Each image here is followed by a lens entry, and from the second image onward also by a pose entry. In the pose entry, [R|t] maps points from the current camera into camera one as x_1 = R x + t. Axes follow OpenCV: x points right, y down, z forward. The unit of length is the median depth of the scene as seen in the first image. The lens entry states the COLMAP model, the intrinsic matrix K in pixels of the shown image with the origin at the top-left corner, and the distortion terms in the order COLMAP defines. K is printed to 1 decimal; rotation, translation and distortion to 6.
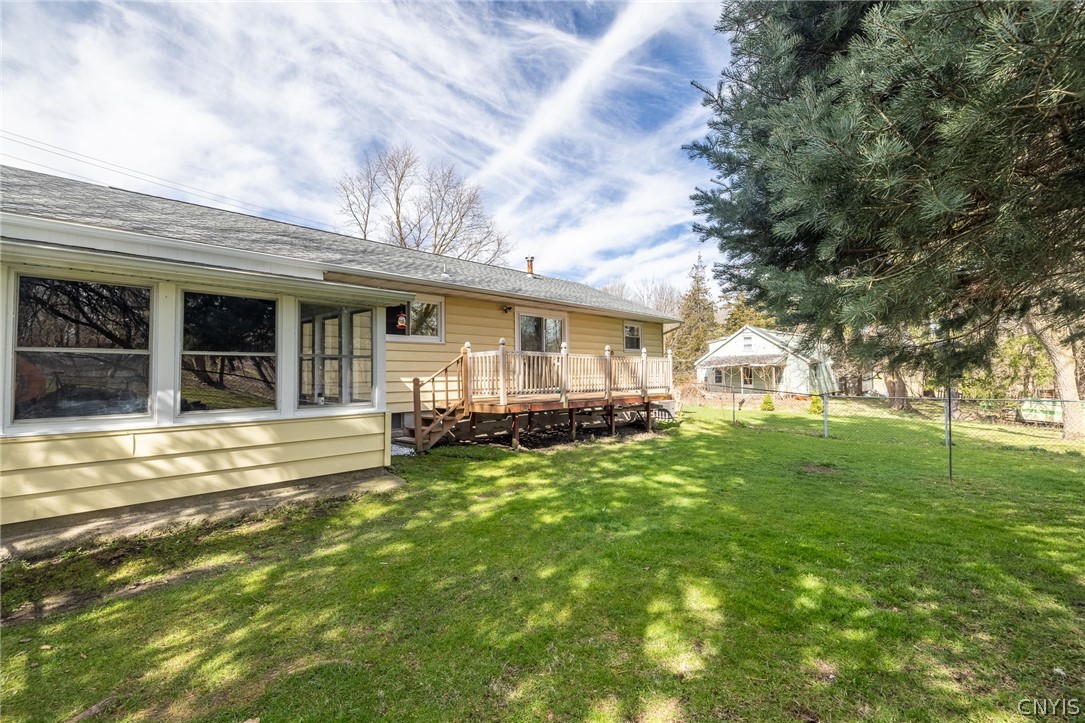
lens RADIAL K [[455.0, 0, 539.1], [0, 455.0, 356.1], [0, 0, 1]] dist [-0.000779, 0.000167]
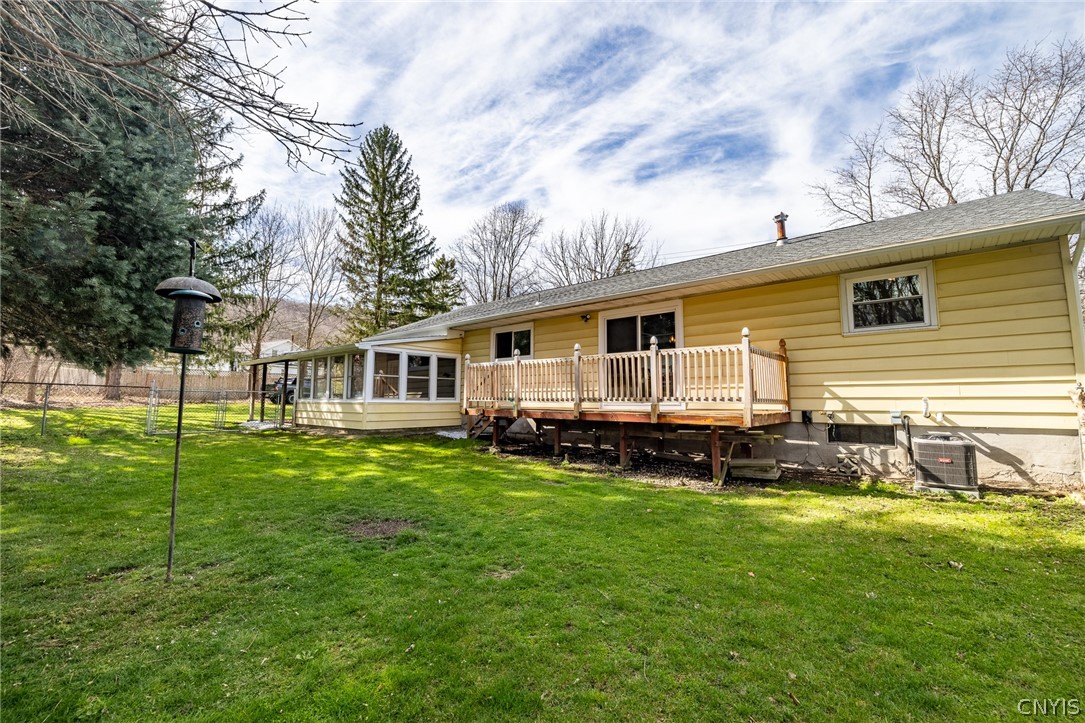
lens RADIAL K [[455.0, 0, 539.1], [0, 455.0, 356.1], [0, 0, 1]] dist [-0.000779, 0.000167]
pose [[0.108737, -0.082325, -0.990656, 0.863723], [0.048699, 0.995809, -0.077408, 0.051503], [0.992877, -0.039827, 0.112291, 0.740479]]
